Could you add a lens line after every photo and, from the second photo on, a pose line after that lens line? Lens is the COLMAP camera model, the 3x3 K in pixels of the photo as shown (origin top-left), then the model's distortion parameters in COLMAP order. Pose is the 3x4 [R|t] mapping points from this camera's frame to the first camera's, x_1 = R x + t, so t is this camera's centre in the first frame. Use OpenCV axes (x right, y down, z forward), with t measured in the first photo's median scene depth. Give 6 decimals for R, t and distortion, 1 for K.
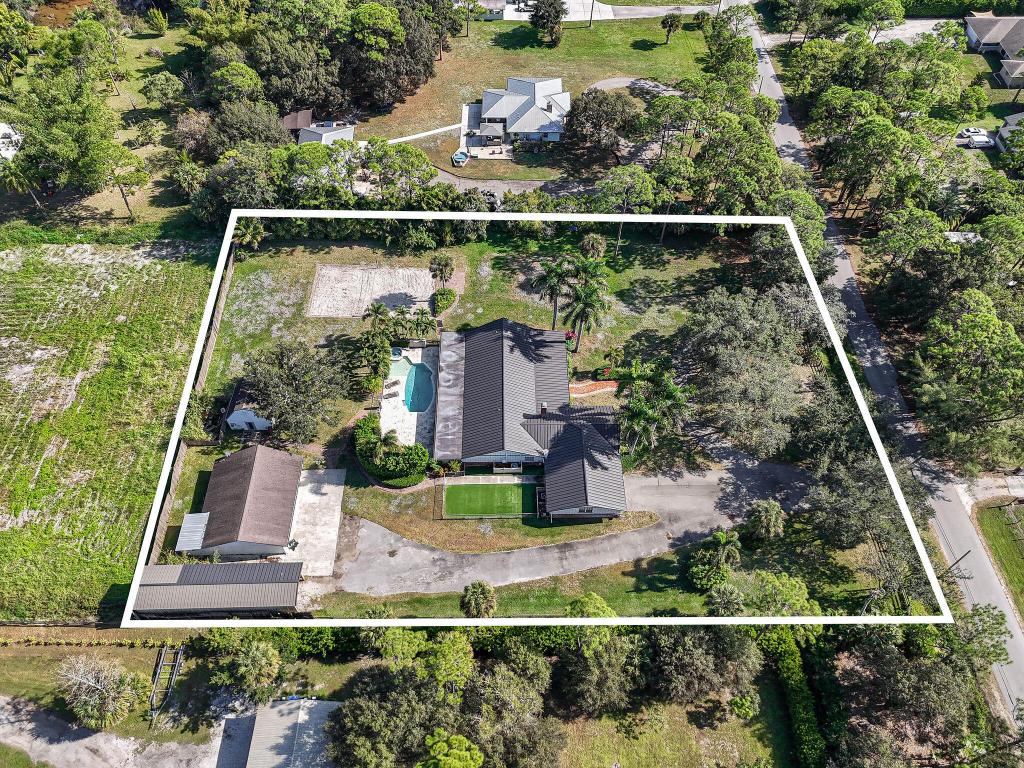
lens RADIAL K [[768.6, 0, 511.5], [0, 768.6, 365.1], [0, 0, 1]] dist [0.056369, -0.044584]
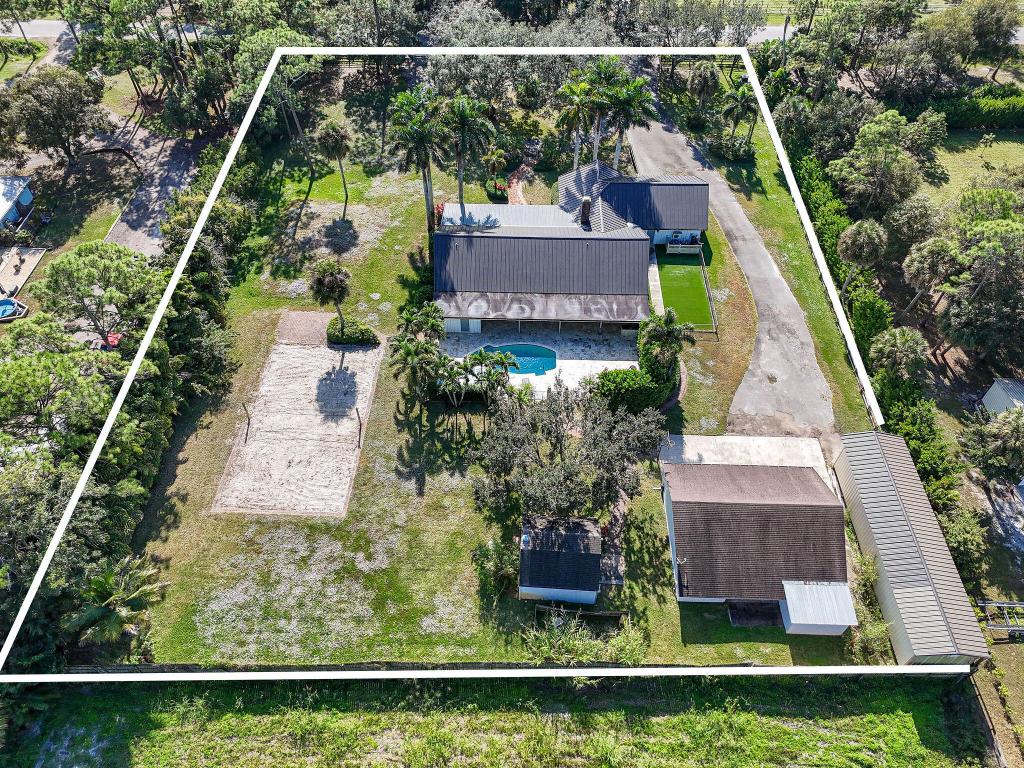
lens RADIAL K [[755.2, 0, 512.0], [0, 755.2, 384.0], [0, 0, 1]] dist [0.057432, -0.048487]
pose [[0.033200, -0.769512, 0.637769, -0.611162], [0.788505, 0.412273, 0.456389, -0.290572], [-0.614132, 0.487732, 0.620452, 0.638700]]
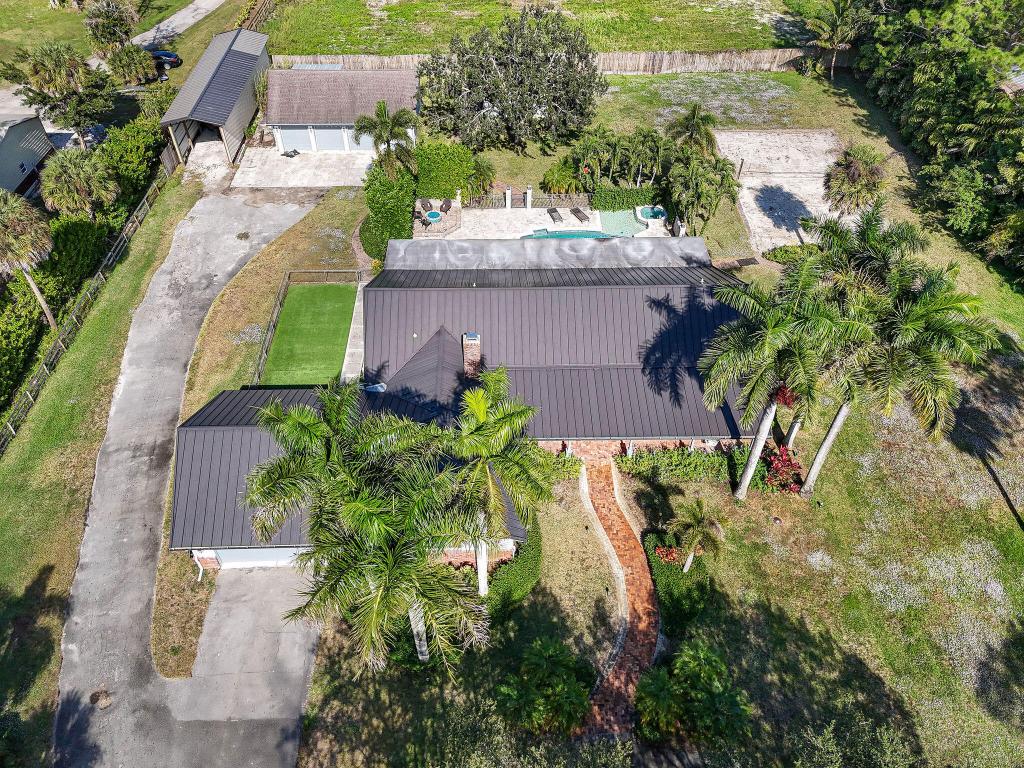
lens RADIAL K [[768.6, 0, 511.5], [0, 768.6, 365.1], [0, 0, 1]] dist [0.056369, -0.044584]
pose [[0.009464, 0.679916, -0.733229, 0.337882], [-0.796803, 0.448159, 0.405288, -0.116959], [0.604165, 0.580404, 0.546000, 0.793694]]
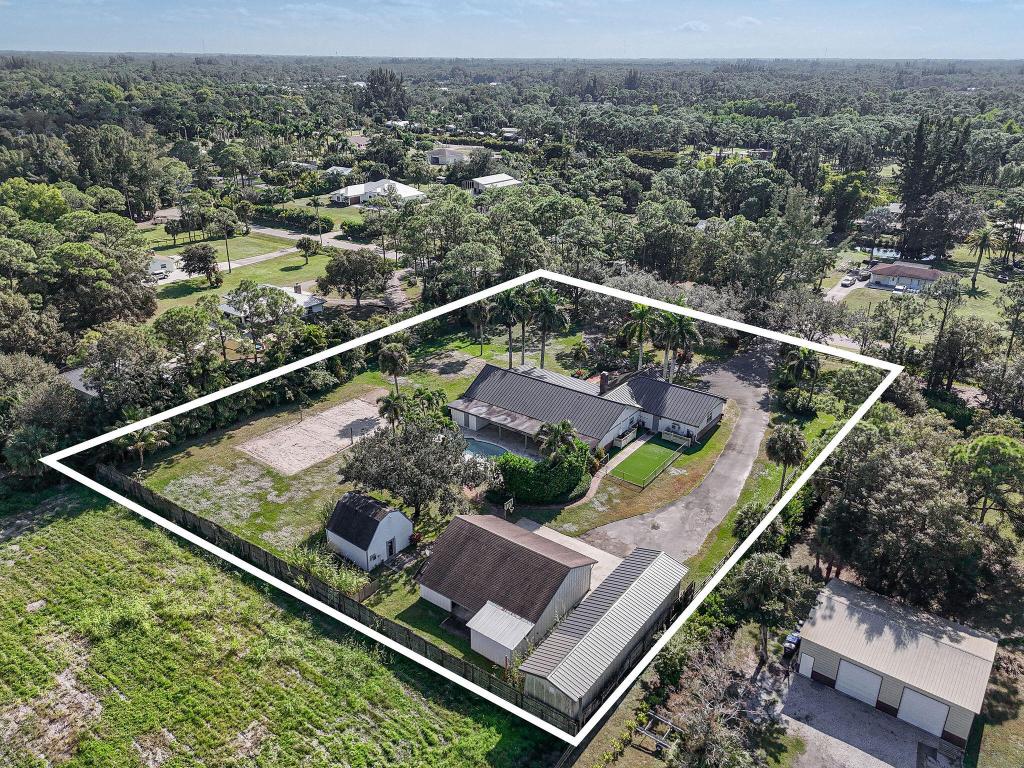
lens RADIAL K [[768.6, 0, 511.5], [0, 768.6, 365.1], [0, 0, 1]] dist [0.056369, -0.044584]
pose [[0.609045, -0.304616, 0.732307, -0.757766], [0.631421, 0.744964, -0.215259, 0.180469], [-0.479971, 0.593496, 0.646058, 0.394678]]
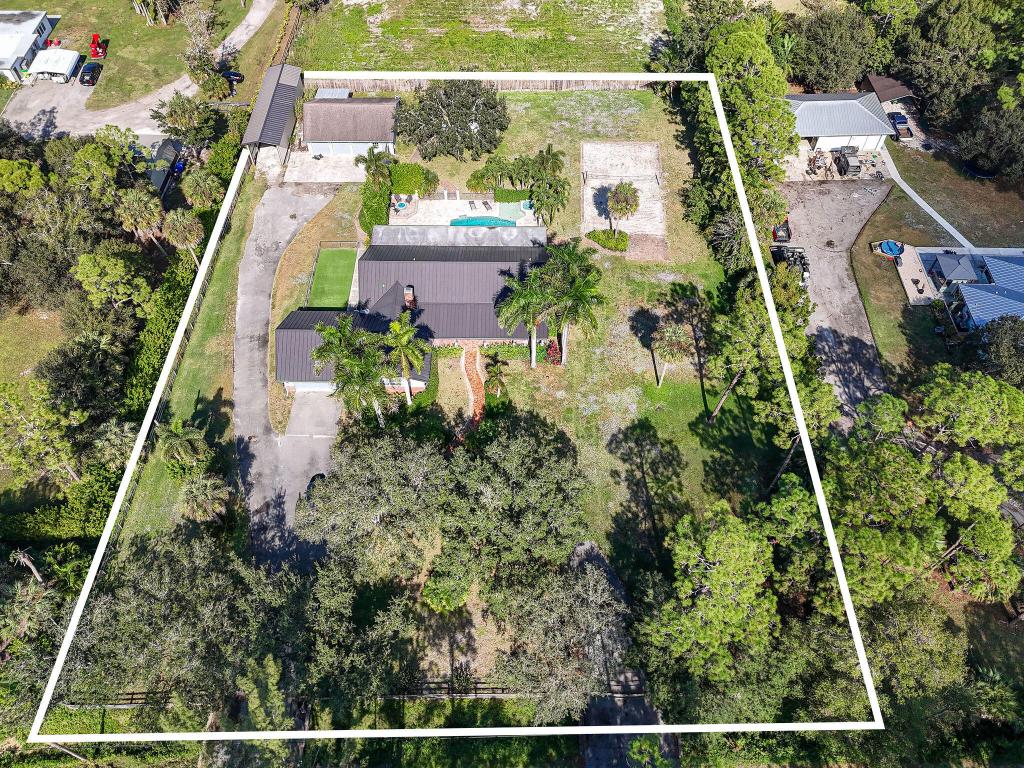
lens RADIAL K [[784.6, 0, 513.6], [0, 784.6, 371.7], [0, 0, 1]] dist [0.029338, -0.012833]
pose [[-0.023210, 0.786266, -0.617452, 0.631361], [-0.793253, 0.361407, 0.490036, -0.421594], [0.608450, 0.501170, 0.615319, 0.579540]]
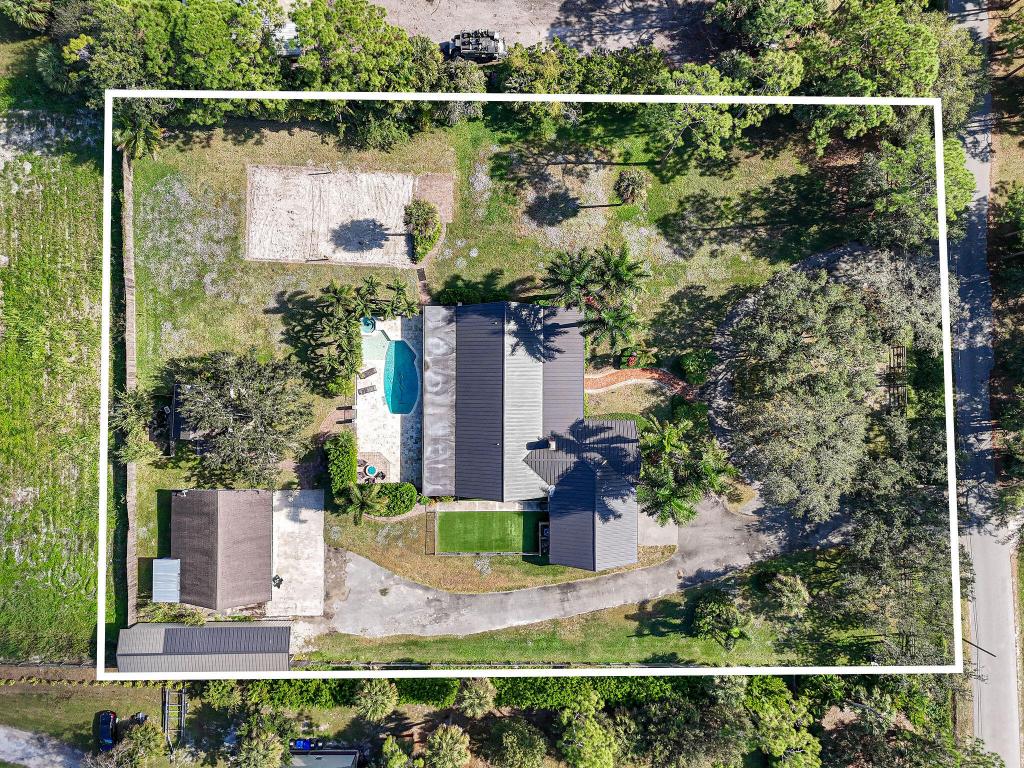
lens RADIAL K [[768.6, 0, 511.5], [0, 768.6, 365.1], [0, 0, 1]] dist [0.056369, -0.044584]
pose [[0.999845, 0.017563, 0.000840, -0.003846], [-0.014562, 0.800341, 0.599368, -0.508705], [0.009854, -0.599287, 0.800473, 0.382127]]
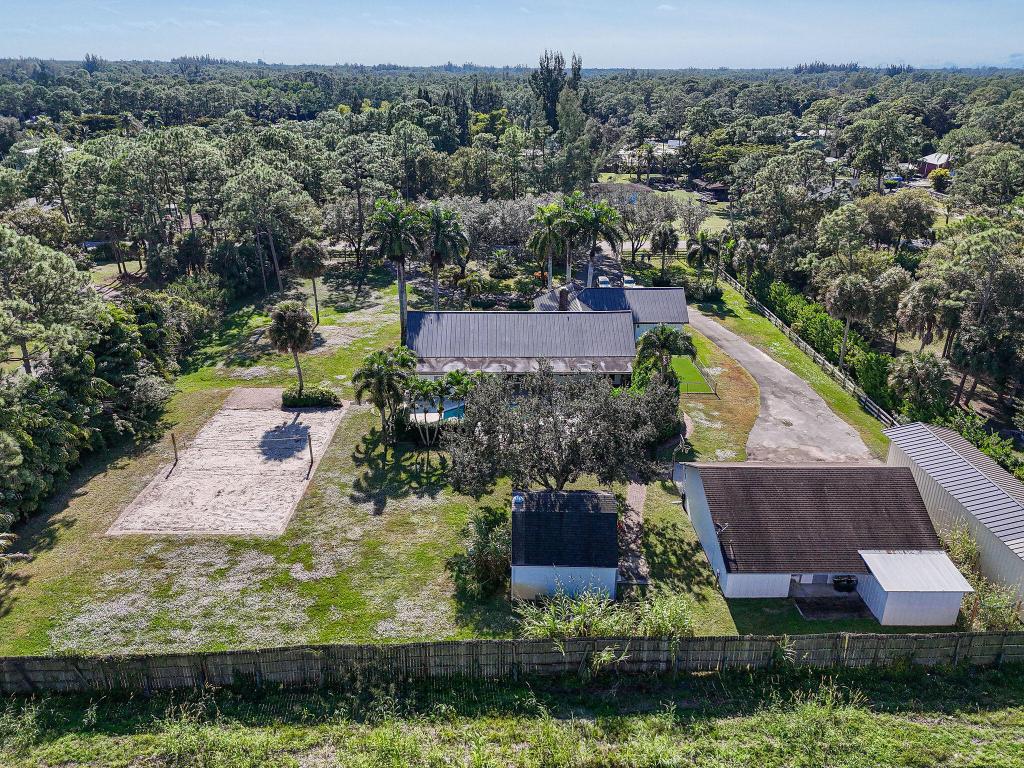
lens RADIAL K [[768.6, 0, 511.5], [0, 768.6, 365.1], [0, 0, 1]] dist [0.056369, -0.044584]
pose [[-0.012859, -0.372501, 0.927943, -0.718376], [0.789676, 0.565501, 0.237950, -0.134508], [-0.613389, 0.735834, 0.286883, 0.850005]]
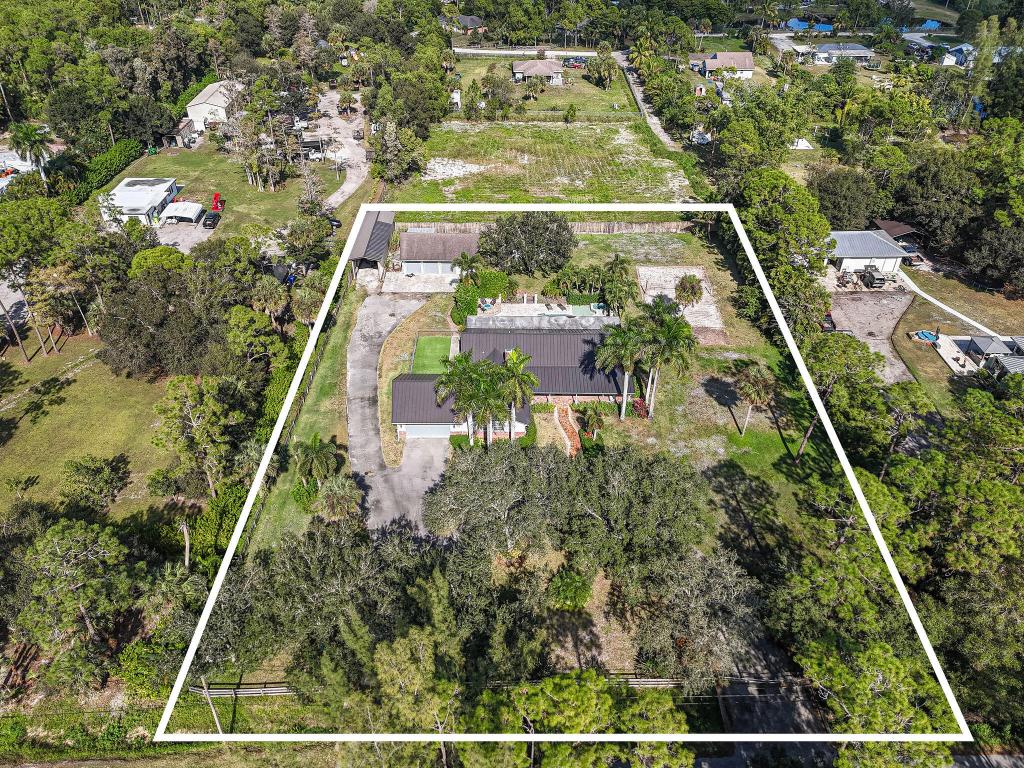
lens RADIAL K [[768.6, 0, 511.5], [0, 768.6, 365.1], [0, 0, 1]] dist [0.056369, -0.044584]
pose [[-0.016893, 0.557975, -0.829686, 0.824845], [-0.796987, 0.493560, 0.348153, -0.266690], [0.603760, 0.667130, 0.436362, 0.594149]]
